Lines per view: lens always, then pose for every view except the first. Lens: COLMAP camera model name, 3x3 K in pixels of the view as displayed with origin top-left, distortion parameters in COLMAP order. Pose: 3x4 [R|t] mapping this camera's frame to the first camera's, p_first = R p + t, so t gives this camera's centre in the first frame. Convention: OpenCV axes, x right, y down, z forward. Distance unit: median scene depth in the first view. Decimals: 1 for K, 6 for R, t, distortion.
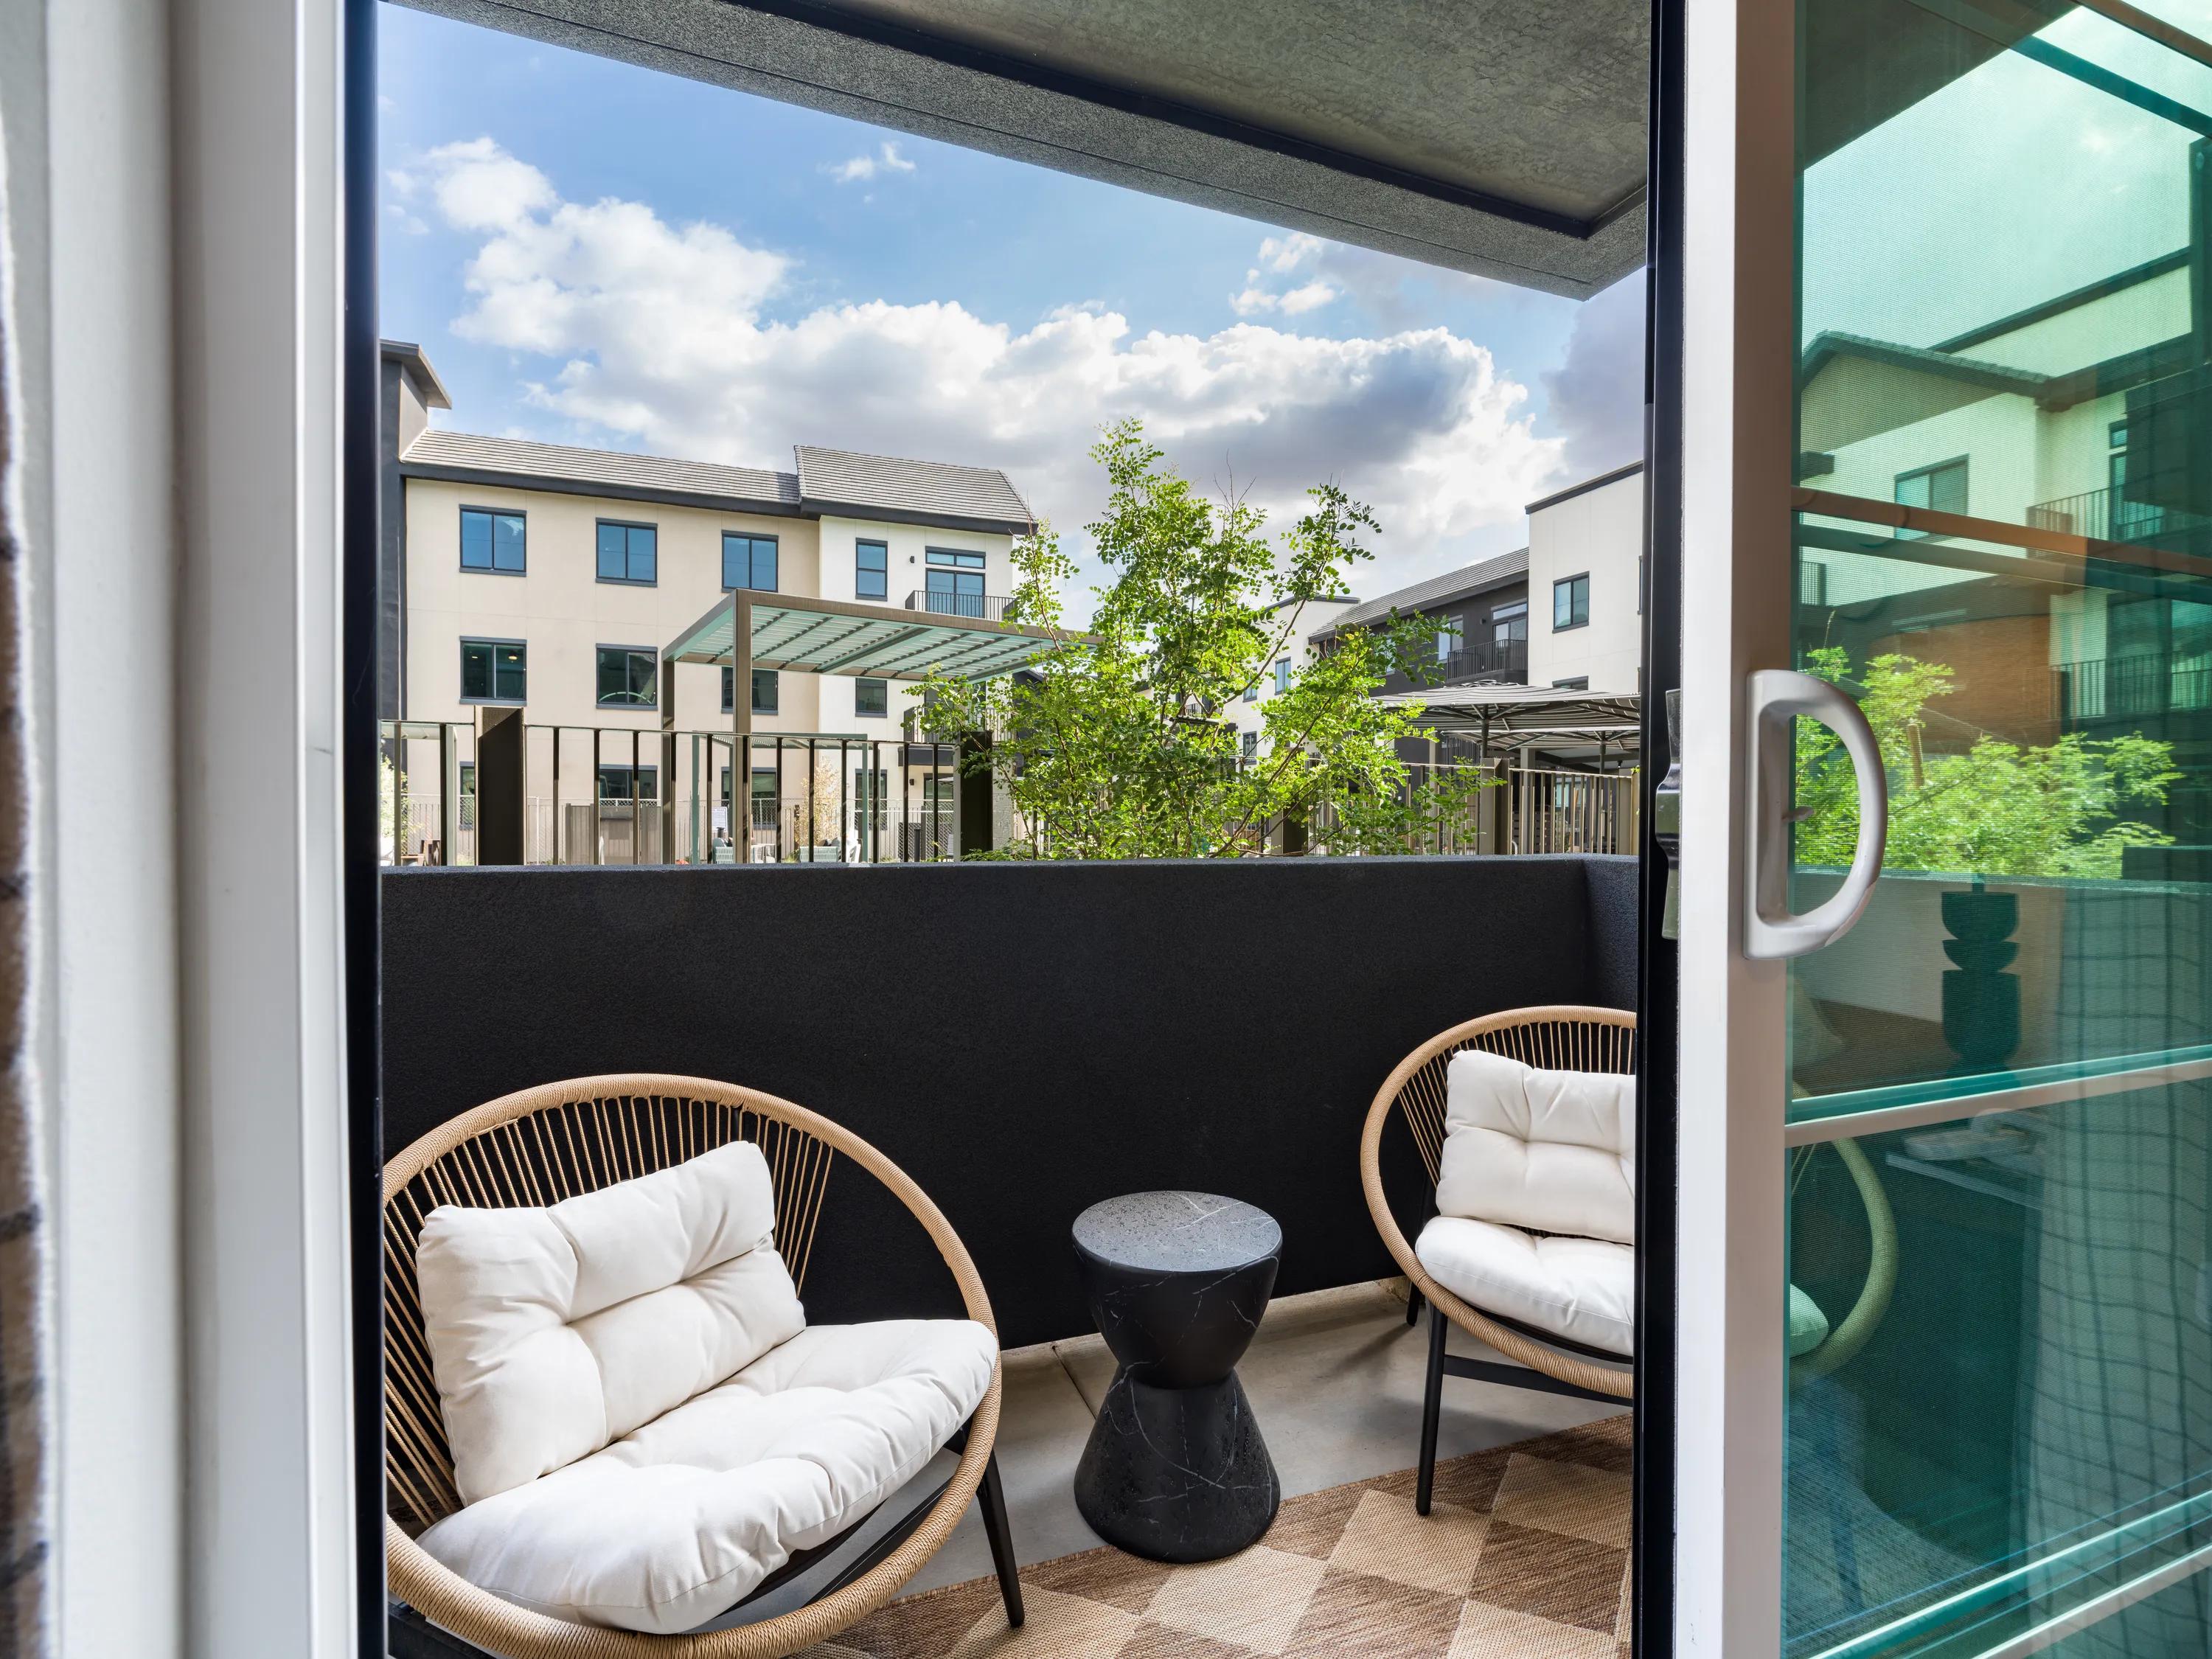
lens RADIAL K [[1011.6, 0, 1106.0], [0, 1011.6, 829.5], [0, 0, 1]] dist [0.000591, 0.000062]
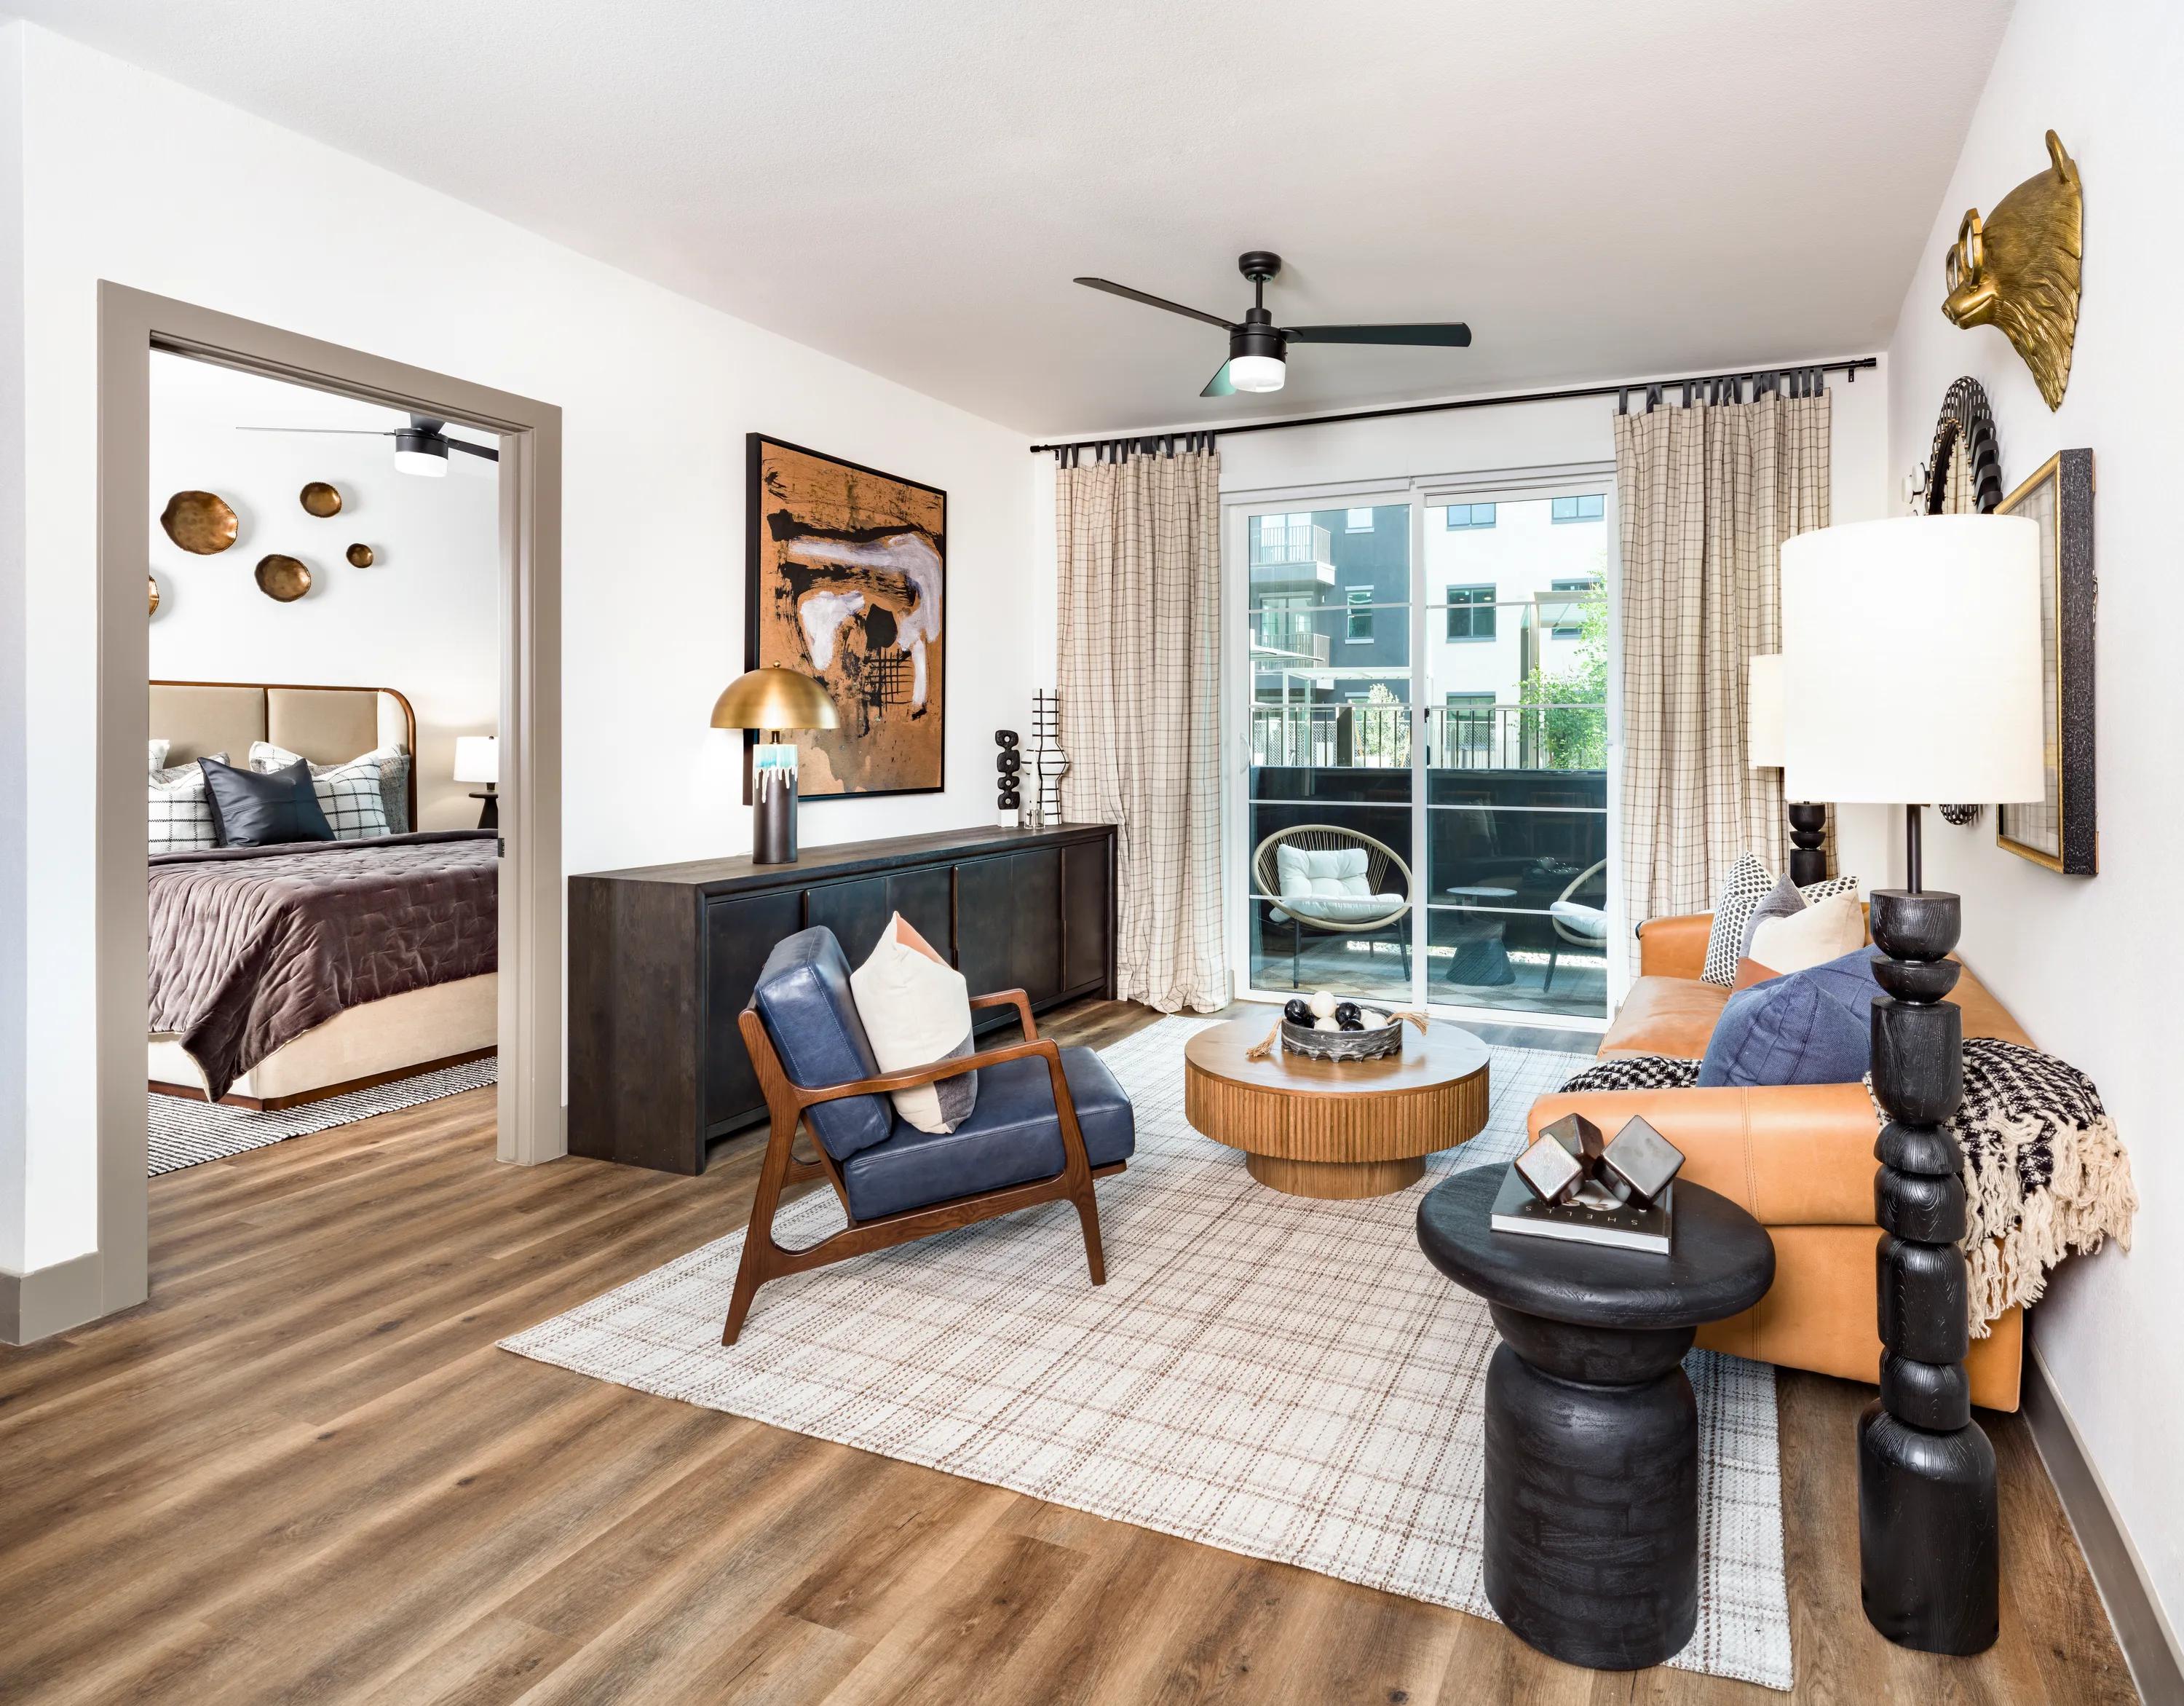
lens RADIAL K [[1361.5, 0, 1092.0], [0, 1361.5, 853.0], [0, 0, 1]] dist [-0.000024, -0.000001]
pose [[0.639097, 0.060920, -0.766710, 2.834865], [-0.005584, 0.997199, 0.074579, 0.005219], [0.769106, -0.043382, 0.637647, -2.863310]]
